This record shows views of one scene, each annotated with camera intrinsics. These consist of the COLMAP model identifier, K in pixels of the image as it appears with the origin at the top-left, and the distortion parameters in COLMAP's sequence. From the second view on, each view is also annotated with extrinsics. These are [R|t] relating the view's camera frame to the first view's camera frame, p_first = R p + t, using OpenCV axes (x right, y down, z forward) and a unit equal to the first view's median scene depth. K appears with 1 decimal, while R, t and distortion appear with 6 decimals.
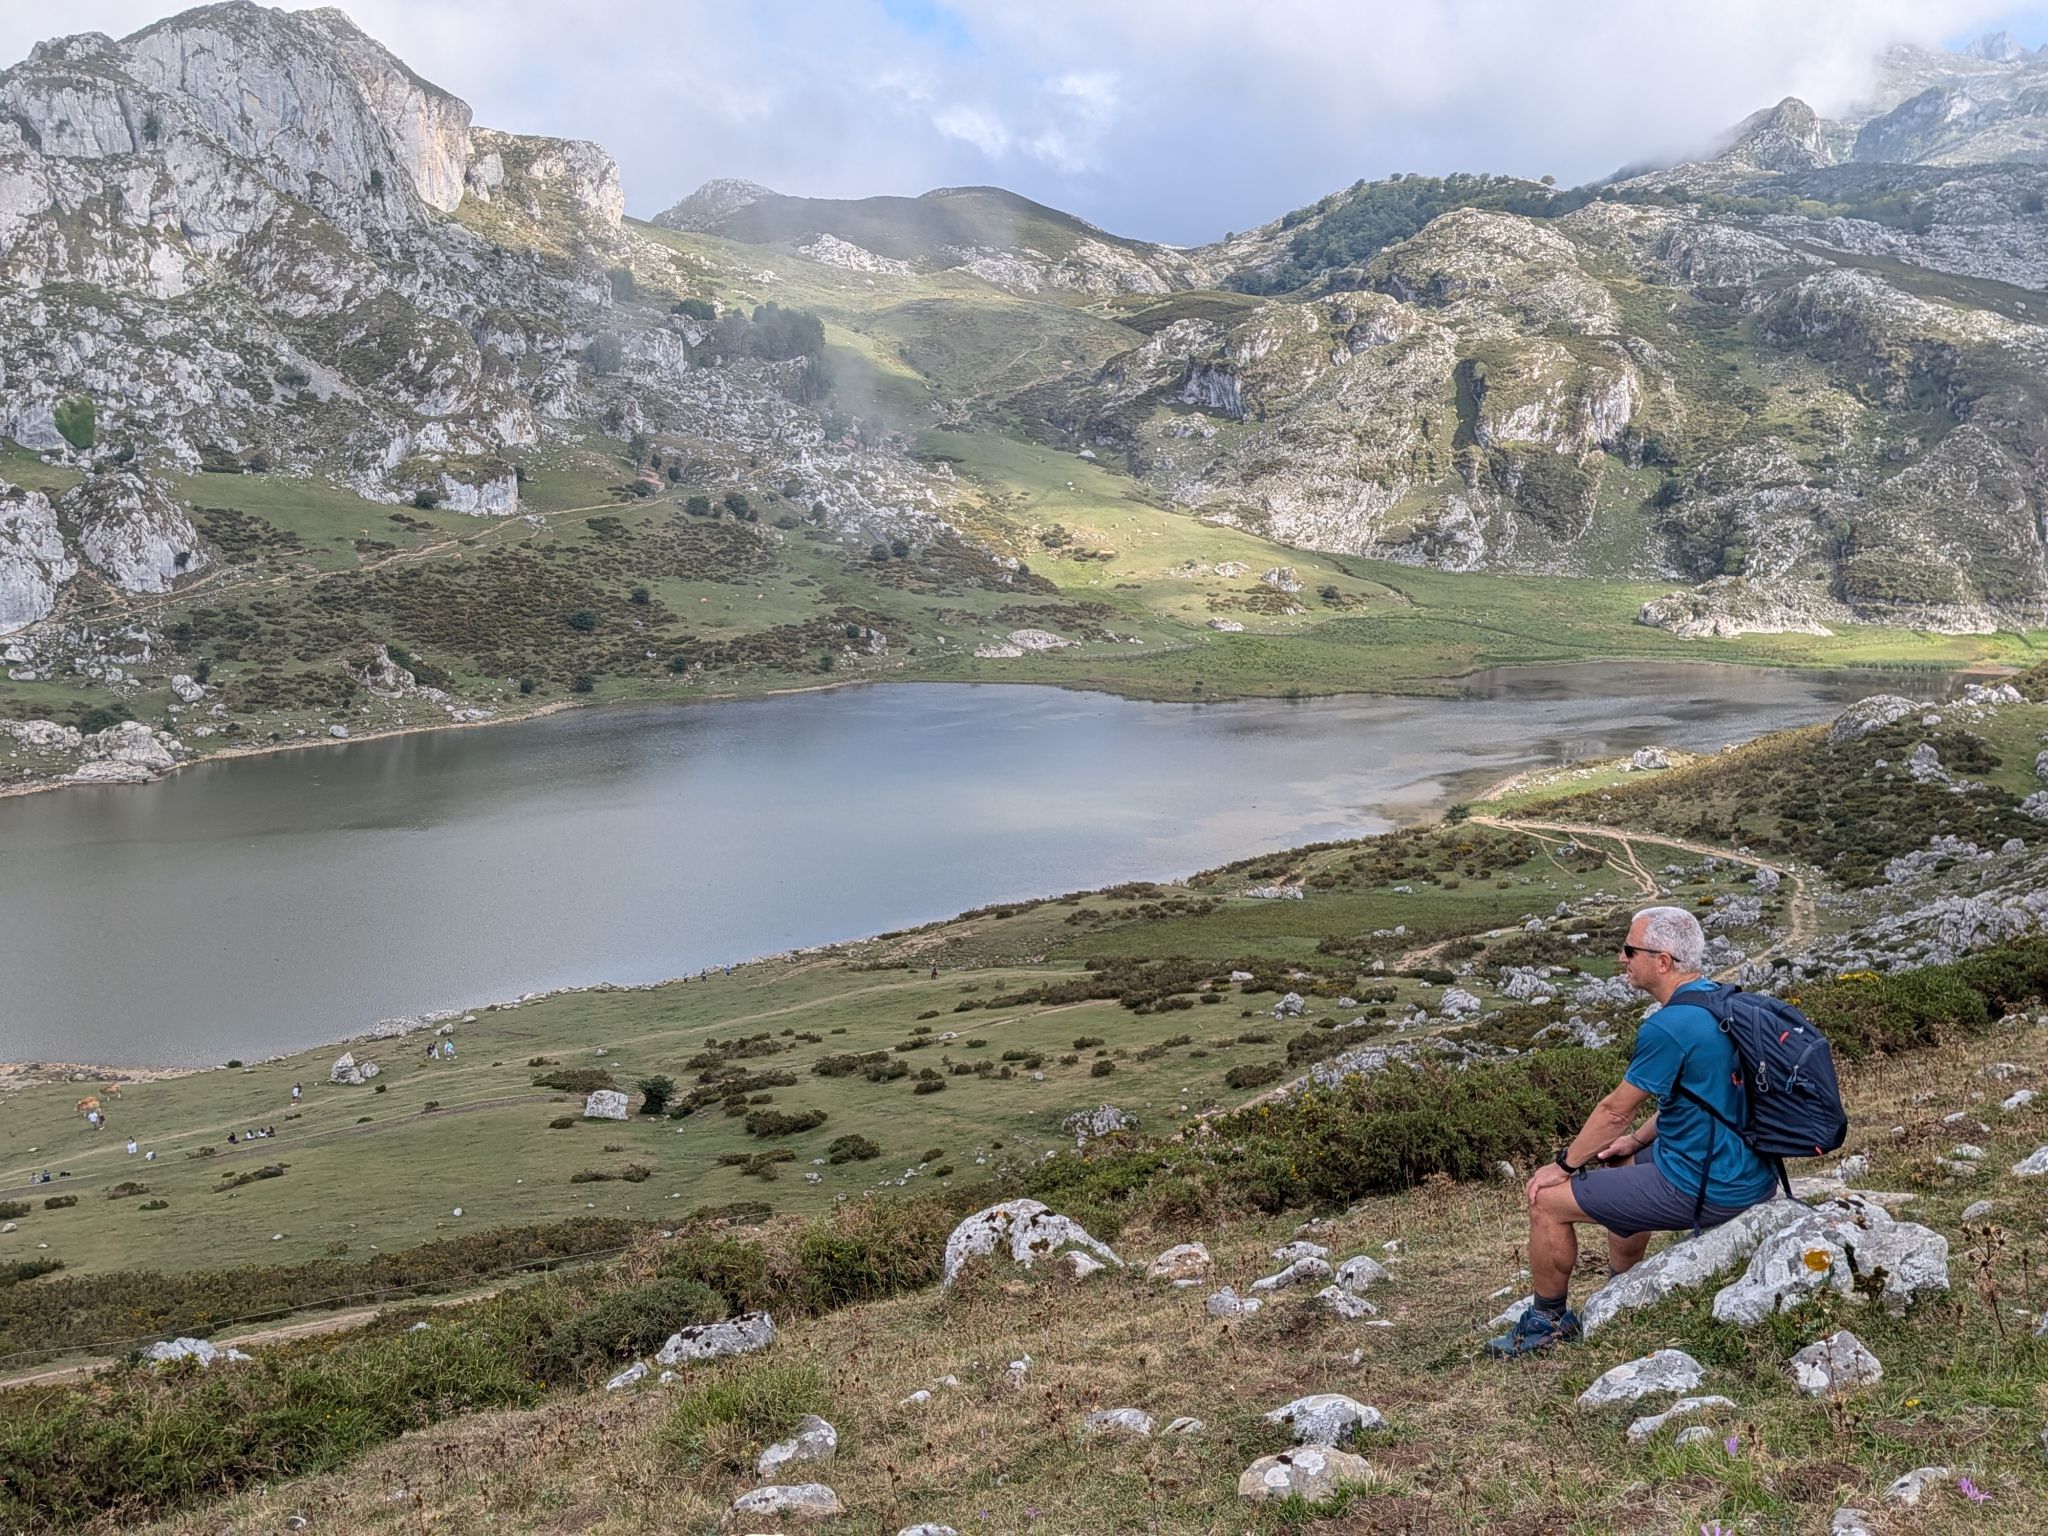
lens RADIAL K [[1663.4, 0, 1046.4], [0, 1663.4, 761.4], [0, 0, 1]] dist [0.060103, -0.071133]
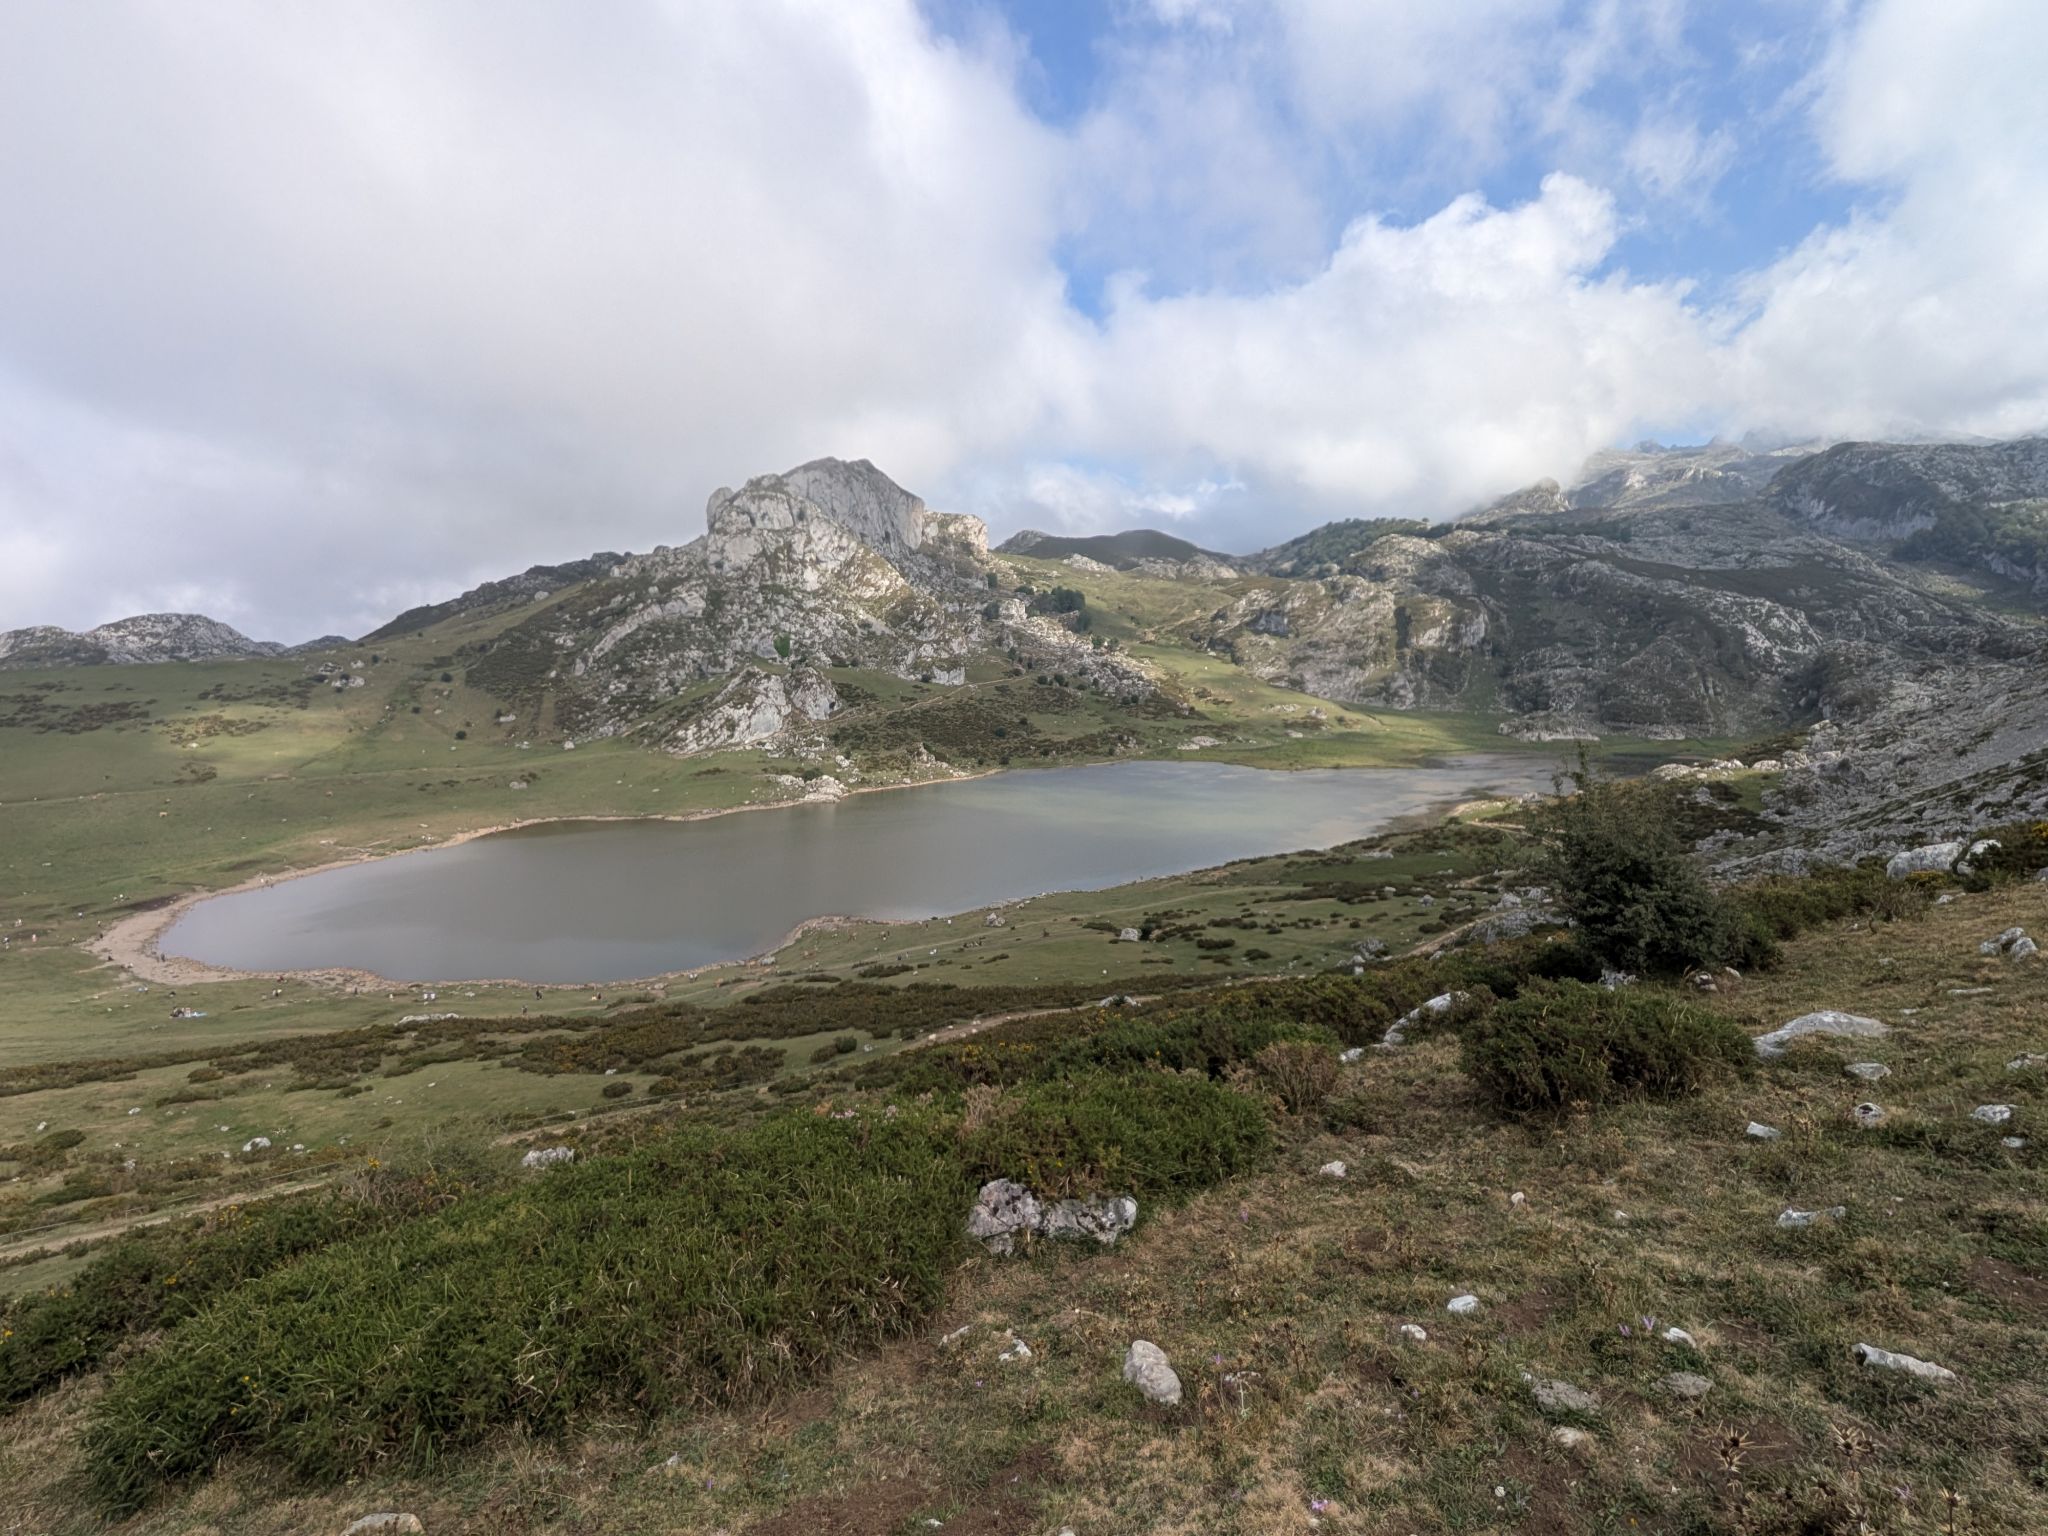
lens RADIAL K [[823.0, 0, 1026.2], [0, 823.0, 788.6], [0, 0, 1]] dist [0.004131, -0.000347]
pose [[0.994720, 0.005881, -0.102457, -0.119347], [-0.008468, 0.999656, -0.024837, 0.014196], [0.102275, 0.025573, 0.994427, -0.056870]]
